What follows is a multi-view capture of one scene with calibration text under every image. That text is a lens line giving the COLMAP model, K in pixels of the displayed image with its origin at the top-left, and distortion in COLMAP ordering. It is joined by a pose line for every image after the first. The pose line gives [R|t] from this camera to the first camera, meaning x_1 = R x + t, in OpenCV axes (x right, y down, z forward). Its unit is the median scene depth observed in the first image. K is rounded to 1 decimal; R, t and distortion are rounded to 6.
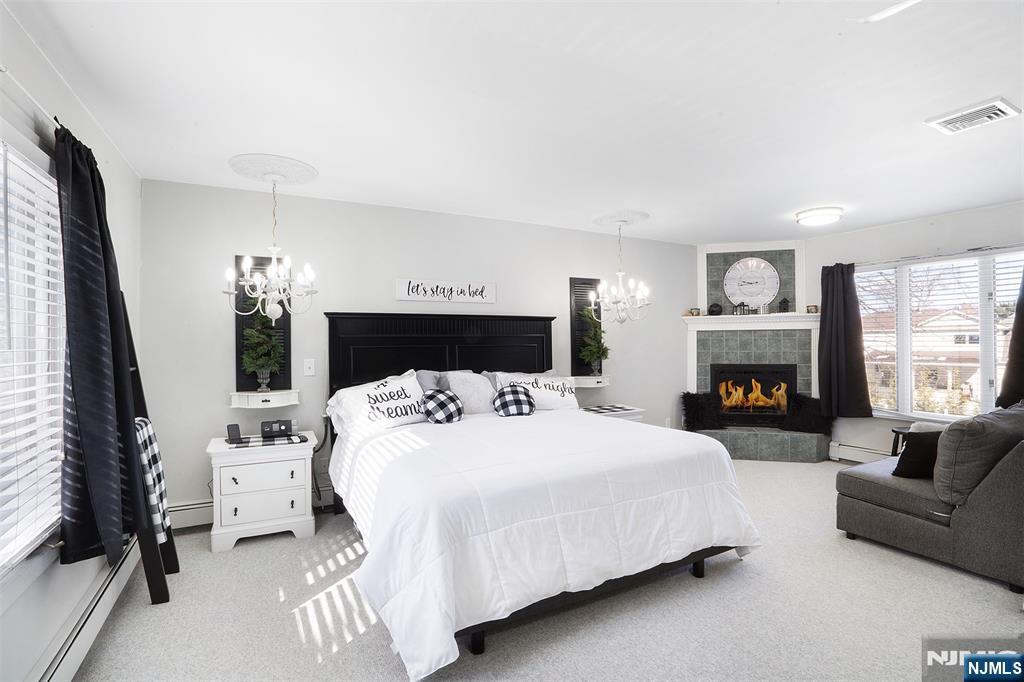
lens RADIAL K [[482.2, 0, 506.0], [0, 482.2, 344.2], [0, 0, 1]] dist [-0.053857, 0.020931]
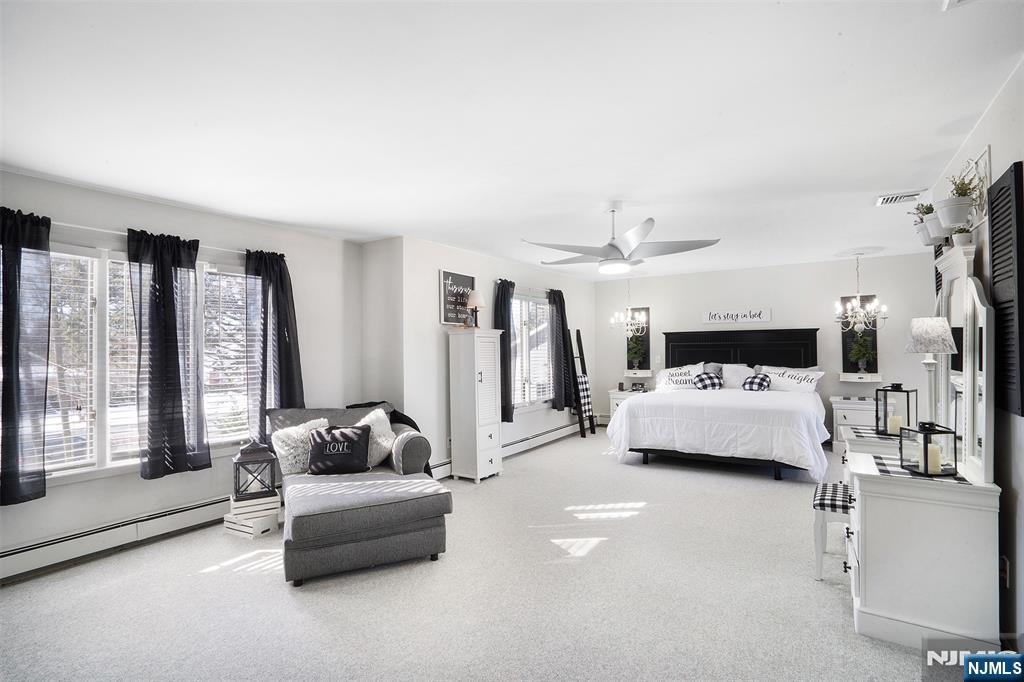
lens RADIAL K [[482.2, 0, 506.0], [0, 482.2, 344.2], [0, 0, 1]] dist [-0.053857, 0.020931]
pose [[0.471109, -0.004688, -0.882063, 0.983768], [0.004123, 0.999987, -0.003113, -0.011581], [0.882065, -0.002170, 0.471122, -0.487441]]
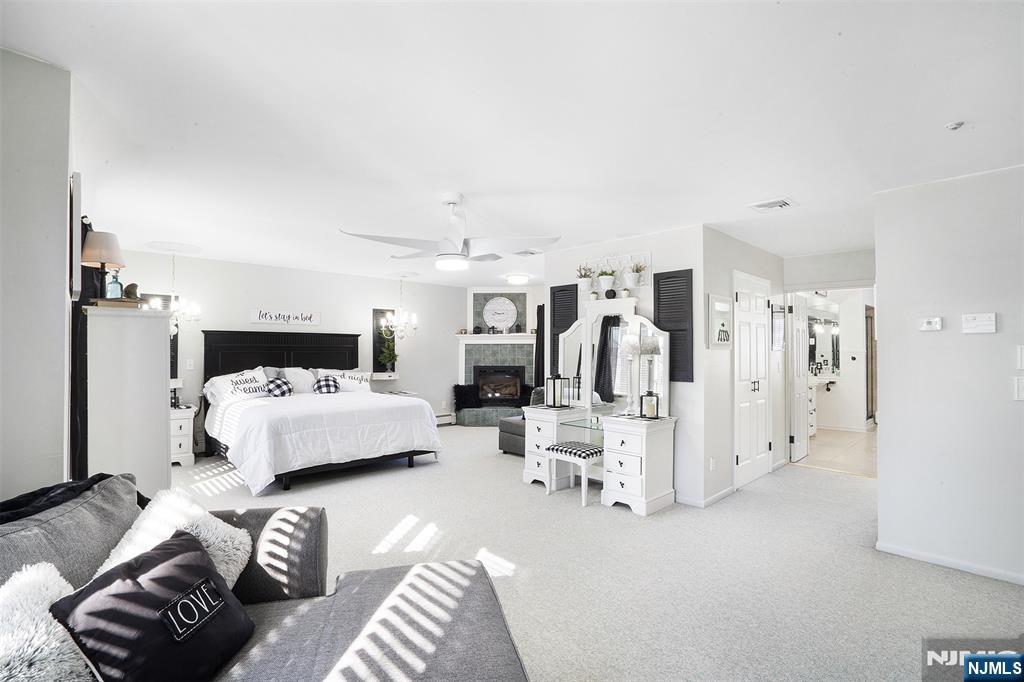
lens RADIAL K [[482.2, 0, 506.0], [0, 482.2, 344.2], [0, 0, 1]] dist [-0.053857, 0.020931]
pose [[0.965374, 0.013025, 0.260544, 0.170665], [-0.008003, 0.999761, -0.020327, 0.004040], [-0.260747, 0.017538, 0.965248, -0.710095]]
